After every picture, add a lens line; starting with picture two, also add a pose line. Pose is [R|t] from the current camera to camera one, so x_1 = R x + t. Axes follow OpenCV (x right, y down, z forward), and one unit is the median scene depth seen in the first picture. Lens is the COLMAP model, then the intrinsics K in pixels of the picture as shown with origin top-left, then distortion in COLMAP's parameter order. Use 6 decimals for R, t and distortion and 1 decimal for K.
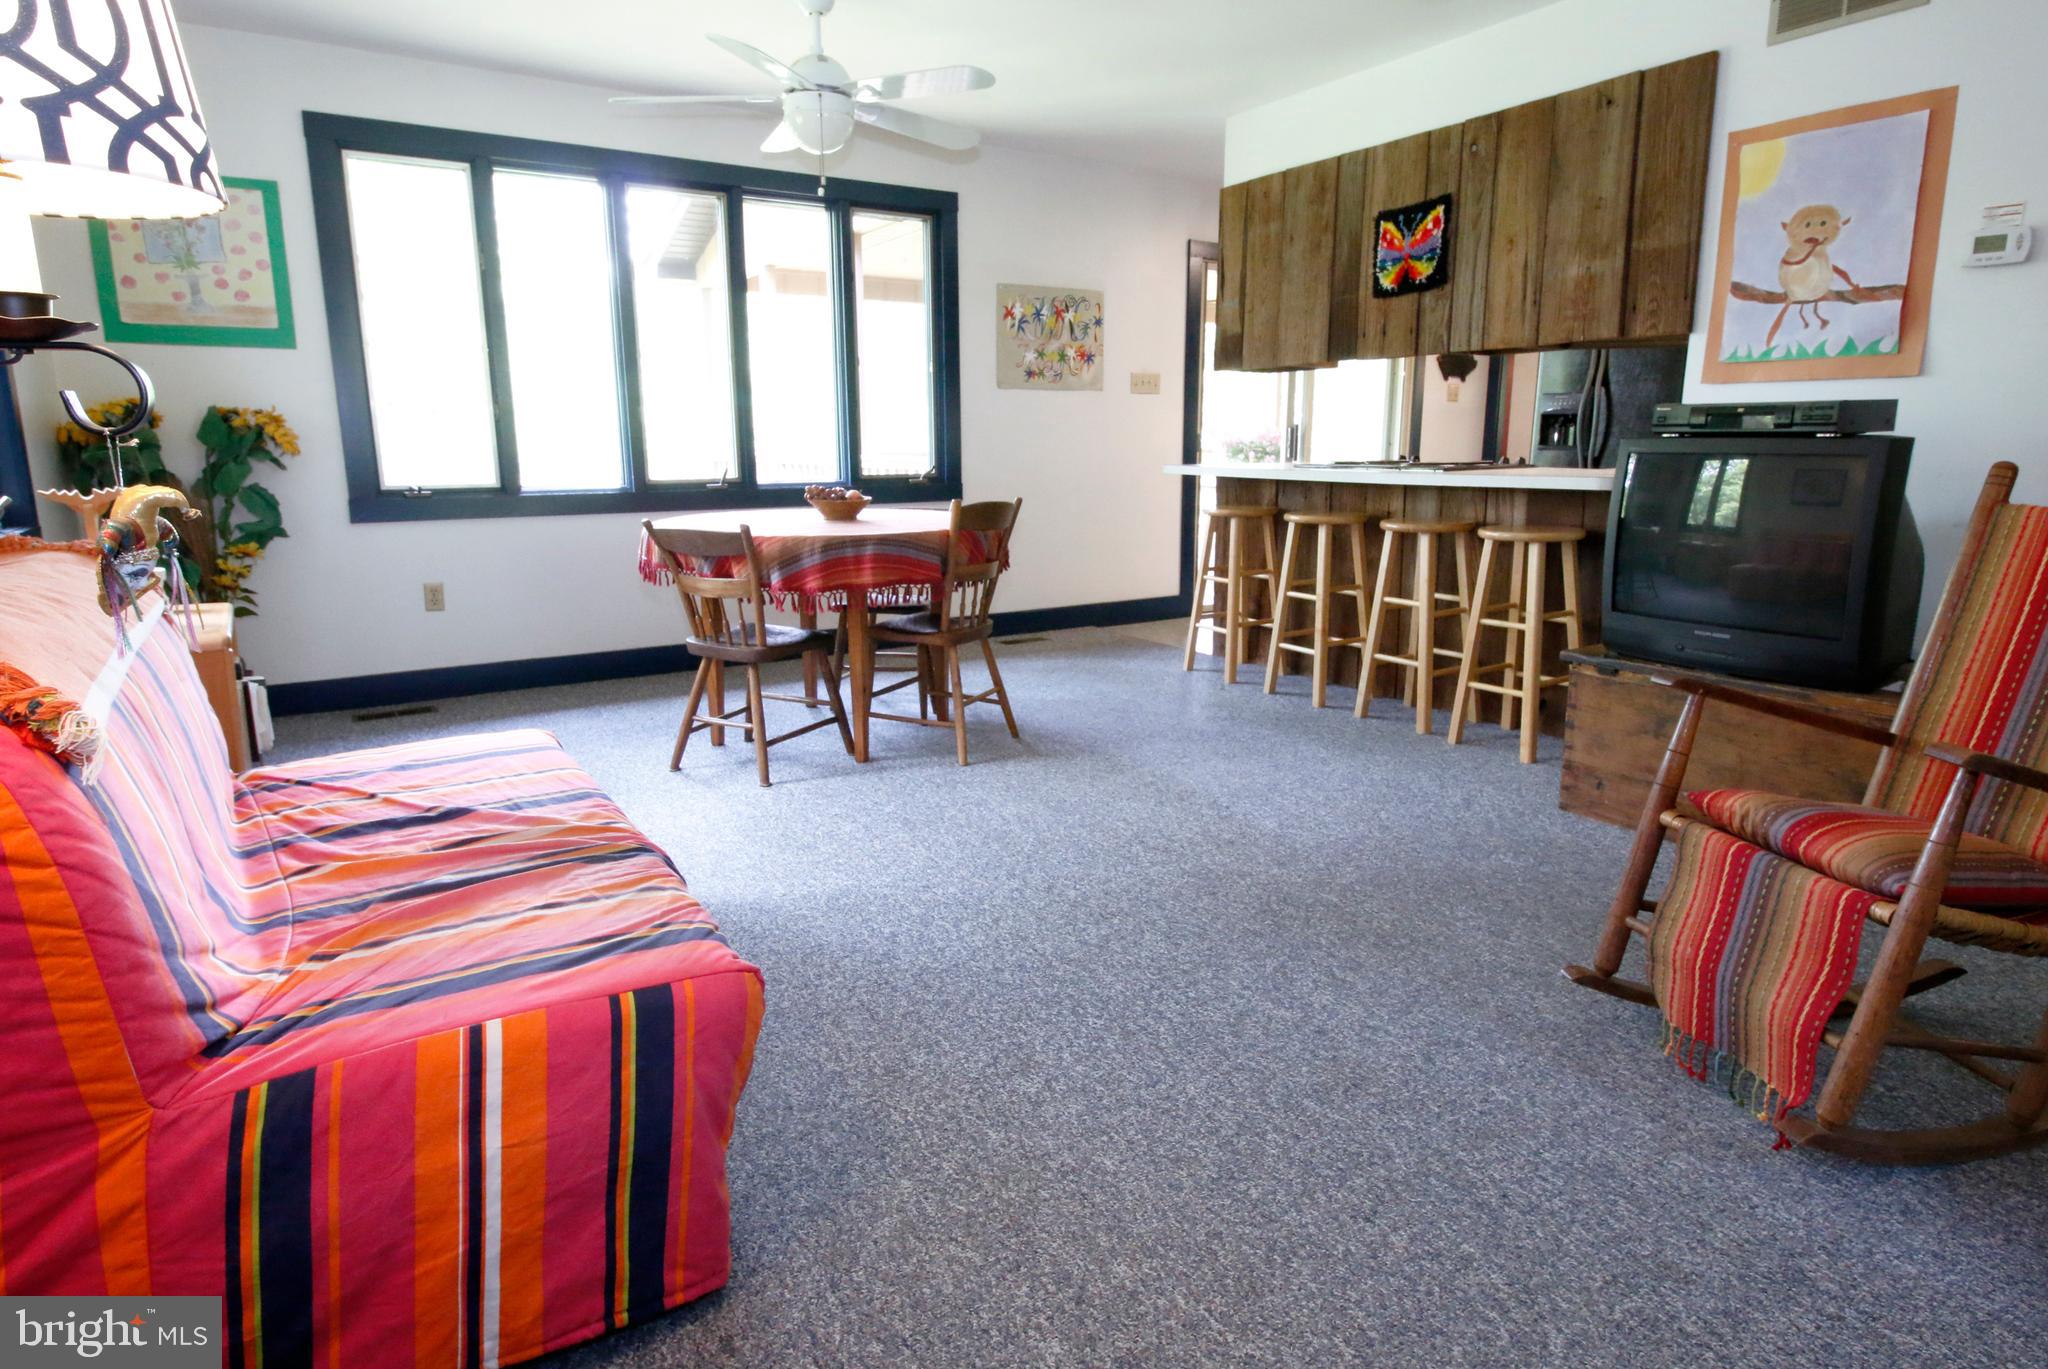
lens RADIAL K [[1145.8, 0, 1035.9], [0, 1145.8, 672.5], [0, 0, 1]] dist [-0.004192, -0.005619]
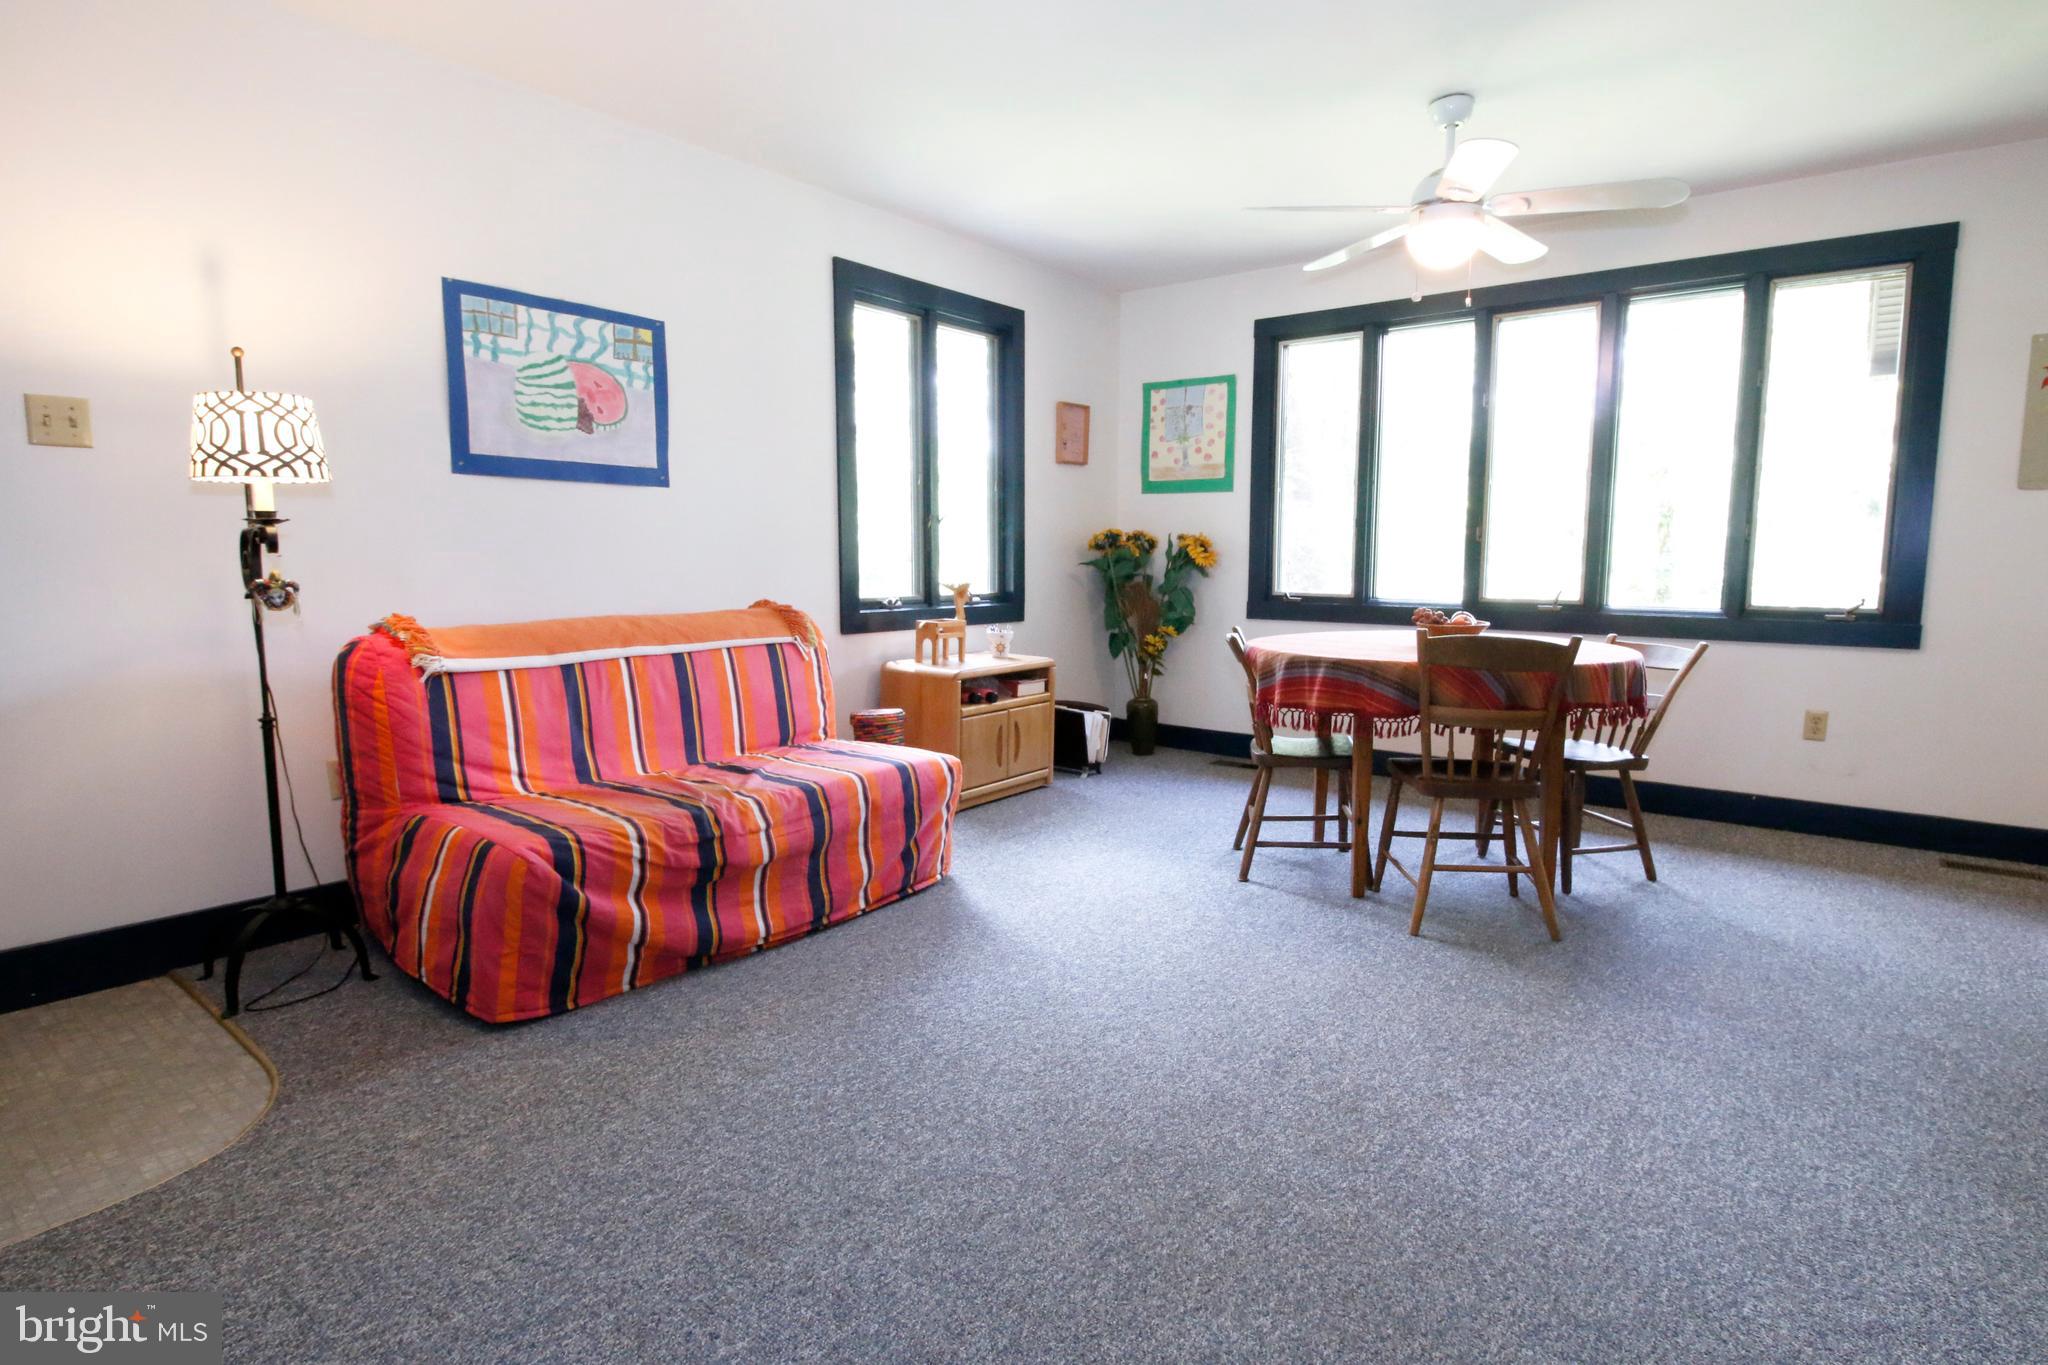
lens RADIAL K [[1048.8, 0, 1022.0], [0, 1048.8, 673.7], [0, 0, 1]] dist [-0.002191, -0.000838]
pose [[0.322183, 0.112182, -0.940007, 0.515720], [-0.196100, 0.979326, 0.049662, -0.085016], [0.926144, 0.168335, 0.337520, 0.393966]]
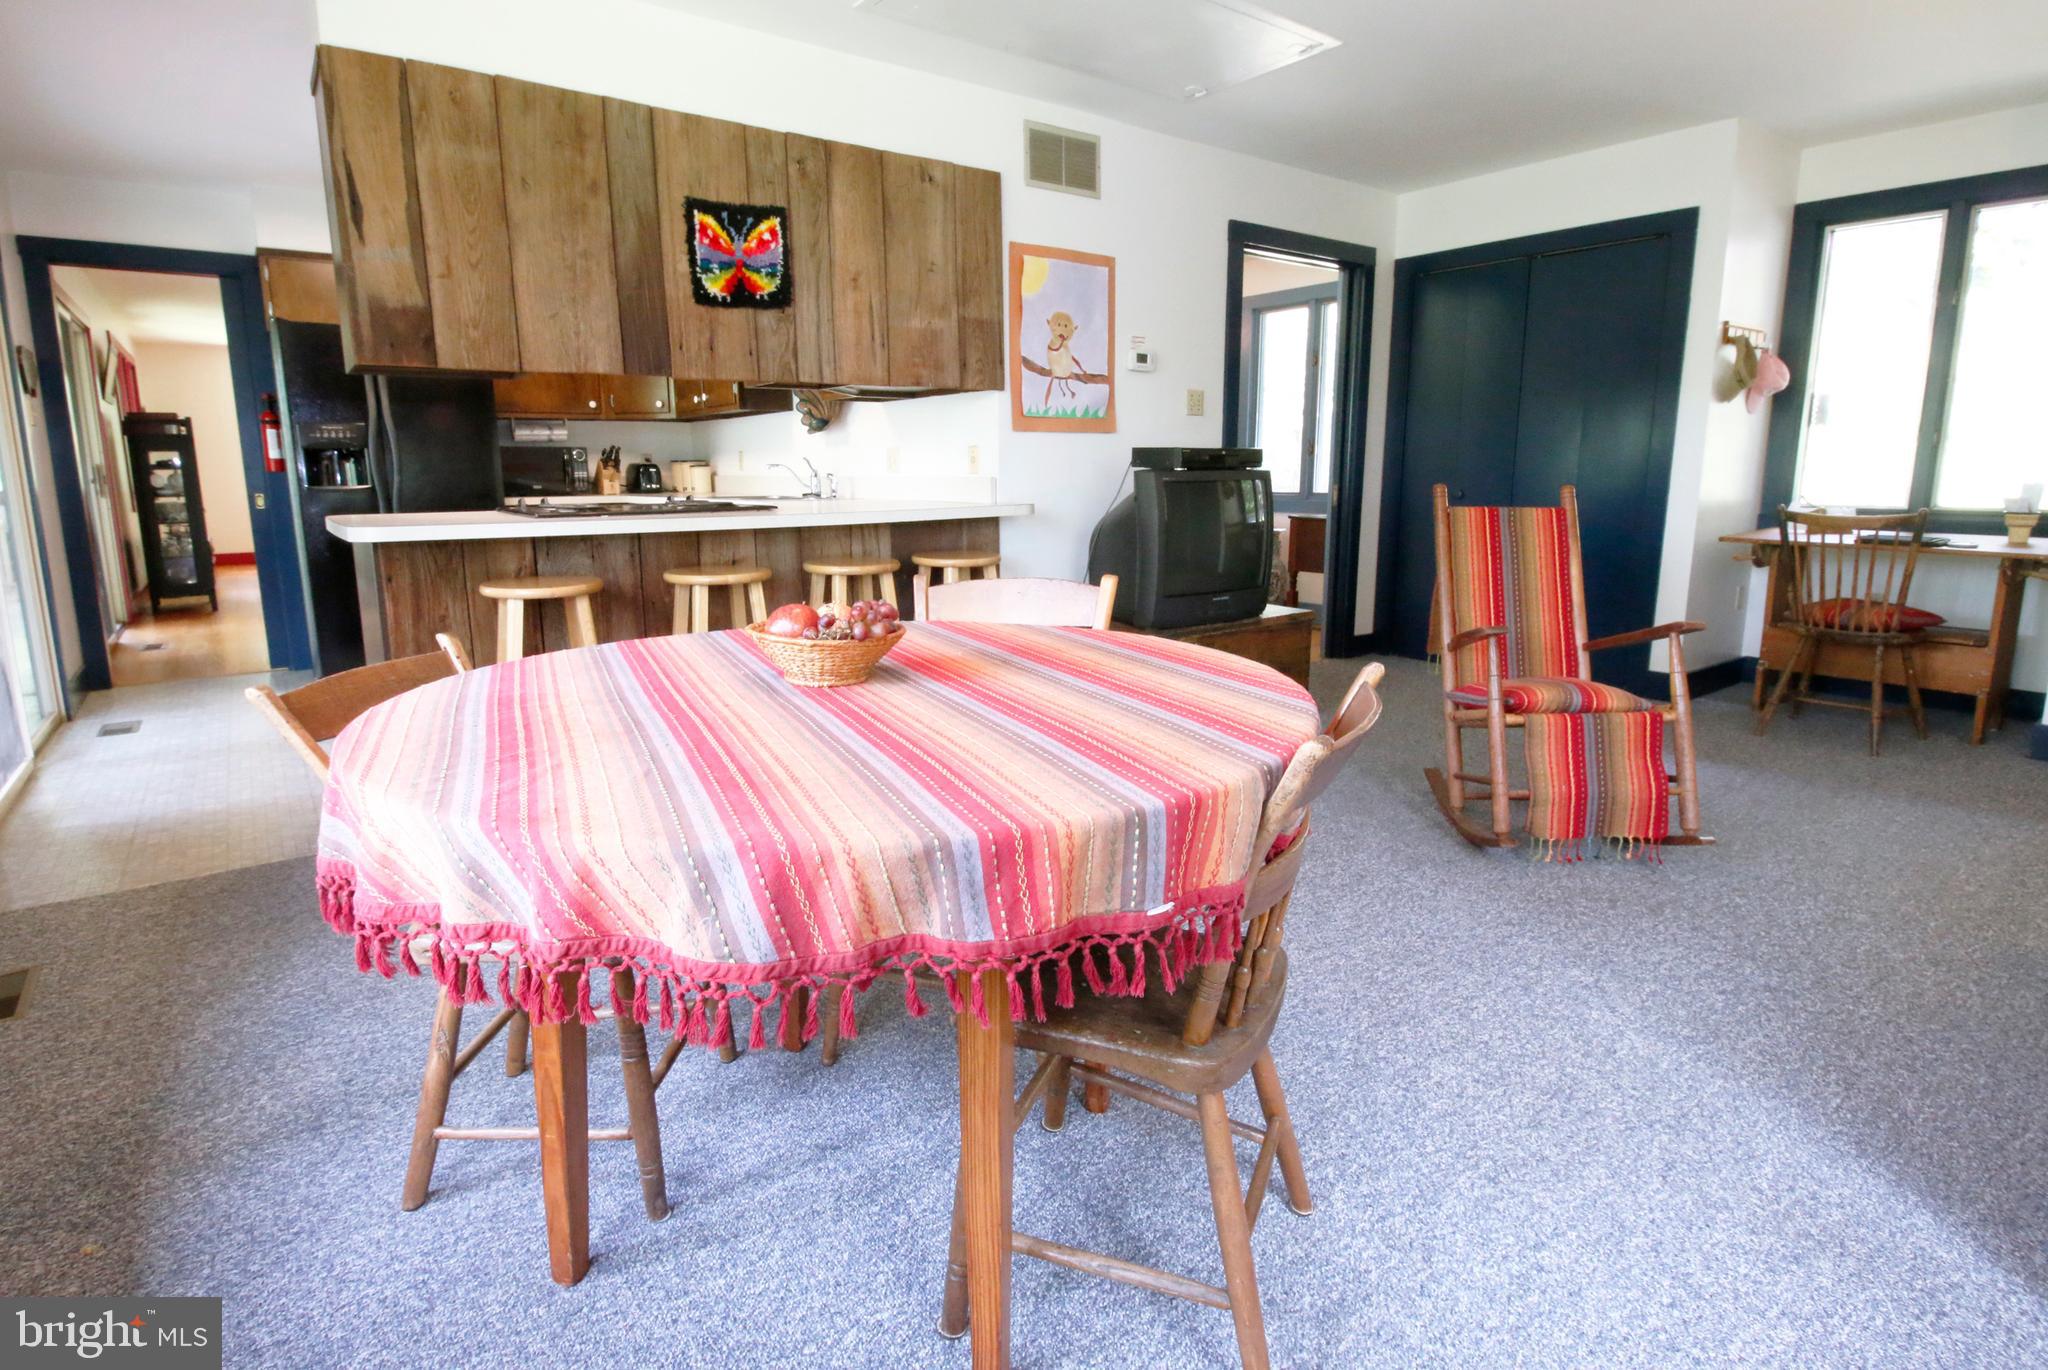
lens RADIAL K [[1048.8, 0, 1001.4], [0, 1048.8, 653.1], [0, 0, 1]] dist [-0.002191, -0.000838]
pose [[-0.090190, -0.170150, 0.981282, -0.532687], [0.206971, 0.960584, 0.185584, -0.198003], [-0.974181, 0.219835, -0.051419, 0.955413]]
